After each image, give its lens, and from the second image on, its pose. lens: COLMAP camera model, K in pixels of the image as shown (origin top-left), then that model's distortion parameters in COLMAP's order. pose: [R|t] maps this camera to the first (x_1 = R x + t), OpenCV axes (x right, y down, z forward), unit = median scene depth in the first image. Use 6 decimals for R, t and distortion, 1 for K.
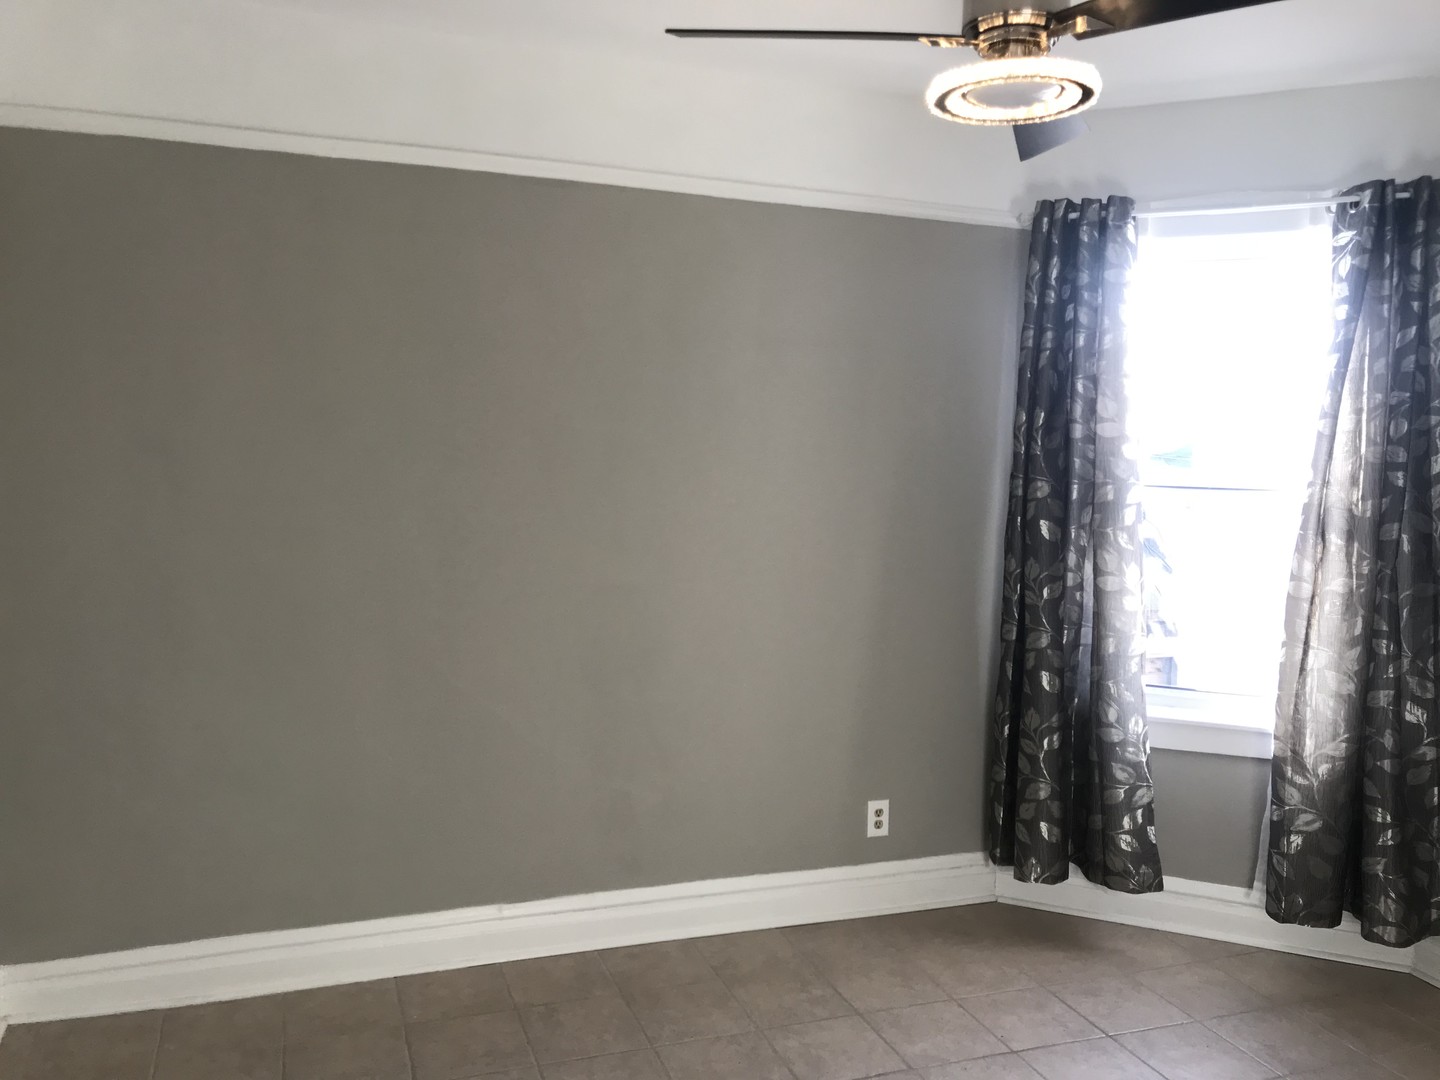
lens RADIAL K [[1142.3, 0, 692.7], [0, 1142.3, 539.6], [0, 0, 1]] dist [0.015166, -0.045325]
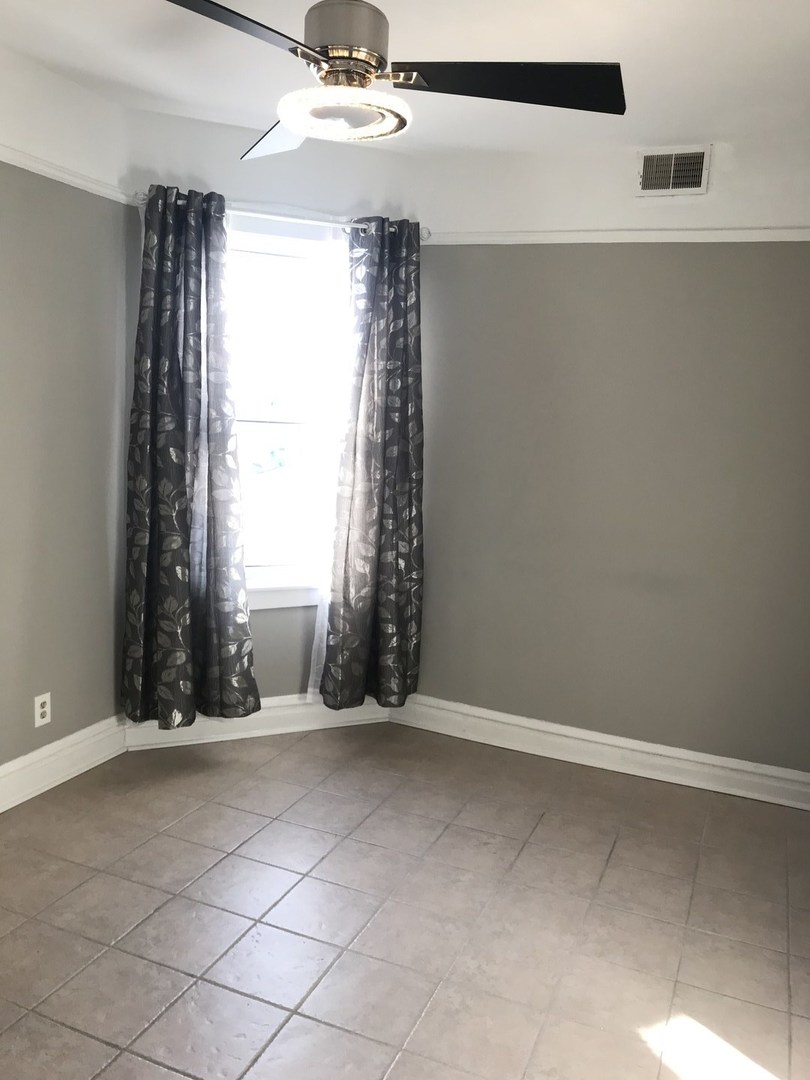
lens RADIAL K [[856.8, 0, 406.4], [0, 856.8, 545.5], [0, 0, 1]] dist [0.015166, -0.045325]
pose [[0.673157, -0.107009, 0.731716, -0.228095], [0.029147, 0.992545, 0.118339, -0.015087], [-0.738925, -0.058333, 0.671258, 0.168475]]
